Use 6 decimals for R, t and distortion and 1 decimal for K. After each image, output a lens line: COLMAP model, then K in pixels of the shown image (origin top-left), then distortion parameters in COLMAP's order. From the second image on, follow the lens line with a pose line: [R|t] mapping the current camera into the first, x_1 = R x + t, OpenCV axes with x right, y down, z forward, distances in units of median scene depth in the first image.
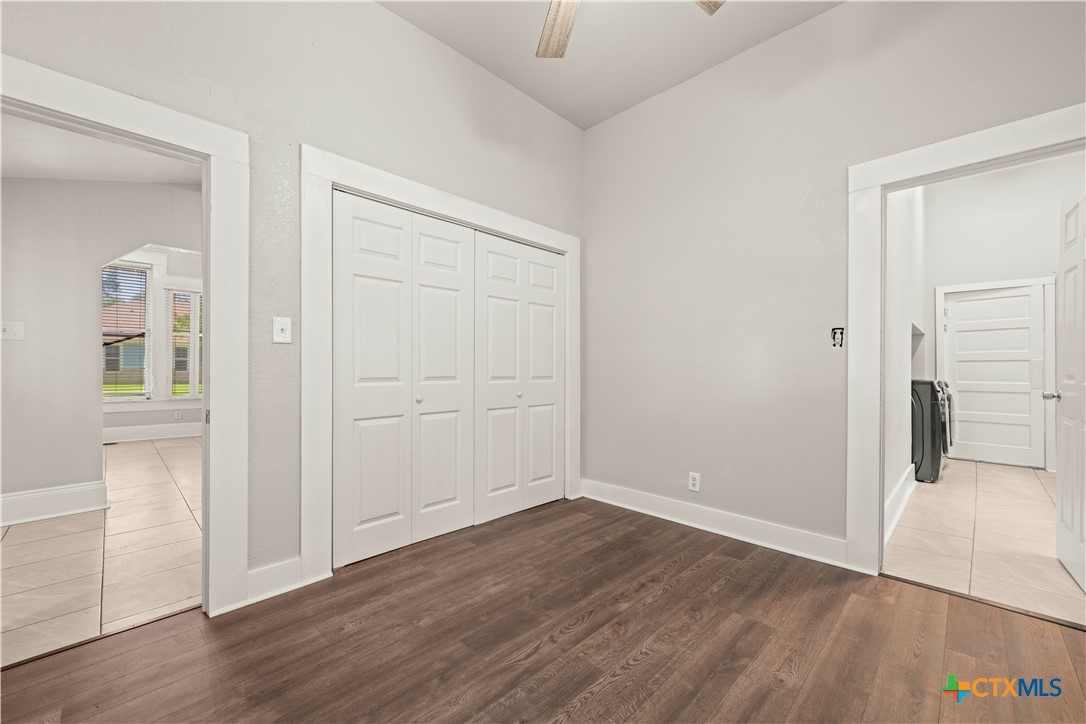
lens RADIAL K [[435.3, 0, 549.5], [0, 435.3, 366.9], [0, 0, 1]] dist [-0.003738, -0.000200]
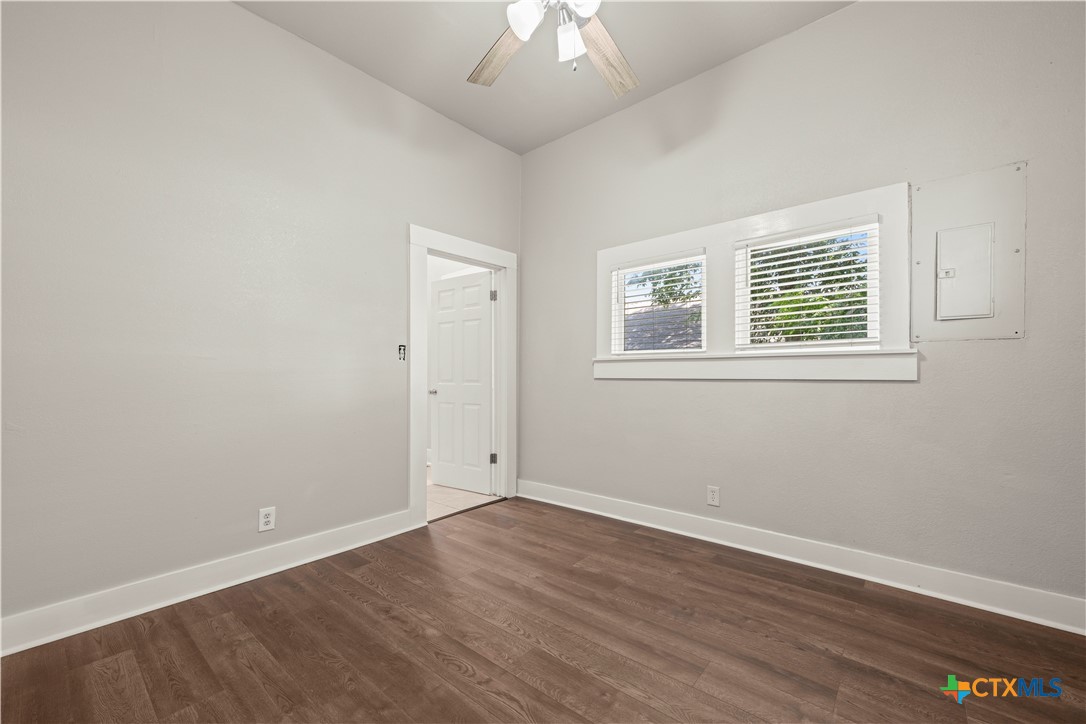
lens RADIAL K [[435.7, 0, 548.1], [0, 435.7, 369.7], [0, 0, 1]] dist [0.000534, -0.000210]
pose [[-0.064361, 0.006733, 0.997904, -0.655543], [0.007338, 0.999953, -0.006273, -0.006777], [-0.997900, 0.006919, -0.064407, 0.671214]]
